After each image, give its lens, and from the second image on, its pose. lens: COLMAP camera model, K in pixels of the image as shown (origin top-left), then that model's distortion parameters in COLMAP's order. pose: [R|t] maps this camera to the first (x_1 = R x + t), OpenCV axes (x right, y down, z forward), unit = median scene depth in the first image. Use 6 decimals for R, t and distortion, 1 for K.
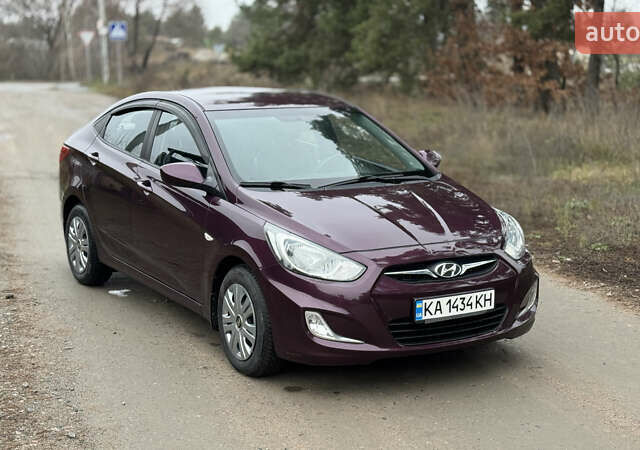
lens RADIAL K [[1034.5, 0, 320.0], [0, 1034.5, 225.0], [0, 0, 1]] dist [-0.016619, -0.038064]
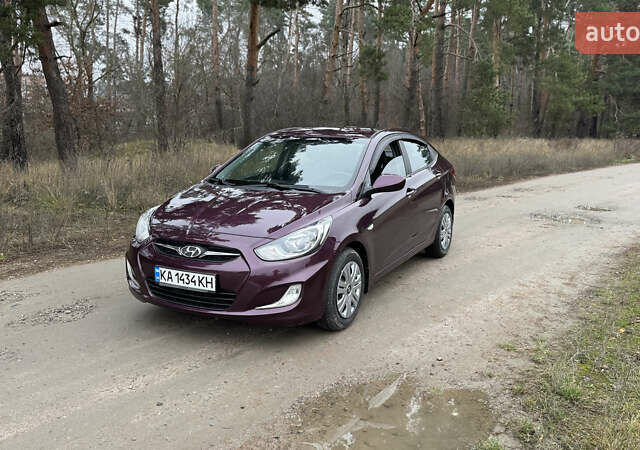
lens RADIAL K [[573.6, 0, 320.0], [0, 573.6, 225.0], [0, 0, 1]] dist [-0.007065, -0.007644]
pose [[0.538401, 0.144756, -0.830163, 0.805404], [-0.149624, 0.985904, 0.074875, -0.067494], [0.829299, 0.083900, 0.552471, 0.738215]]
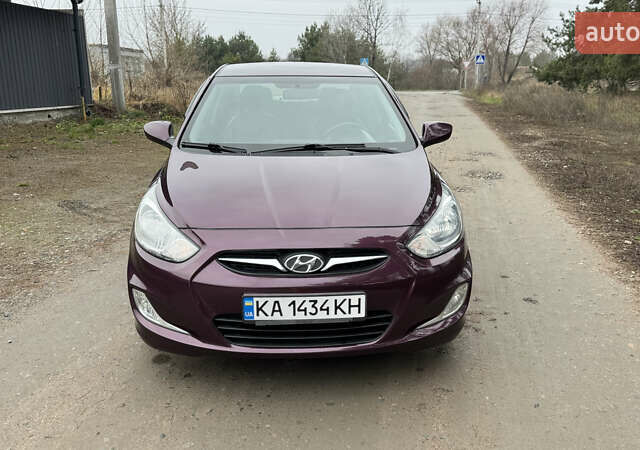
lens RADIAL K [[573.6, 0, 320.0], [0, 573.6, 225.0], [0, 0, 1]] dist [-0.007065, -0.007644]
pose [[0.896048, 0.117828, -0.428035, 0.326750], [-0.075480, 0.990533, 0.114659, -0.039435], [0.437493, -0.070432, 0.896459, 0.604510]]
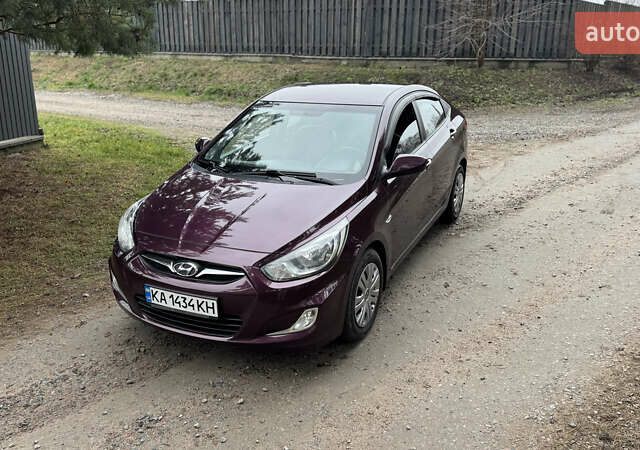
lens RADIAL K [[573.6, 0, 320.0], [0, 573.6, 225.0], [0, 0, 1]] dist [-0.007065, -0.007644]
pose [[0.568094, 0.249813, -0.784132, 0.677297], [-0.120596, 0.967799, 0.220956, -0.155565], [0.814080, -0.030961, 0.579927, 0.766364]]
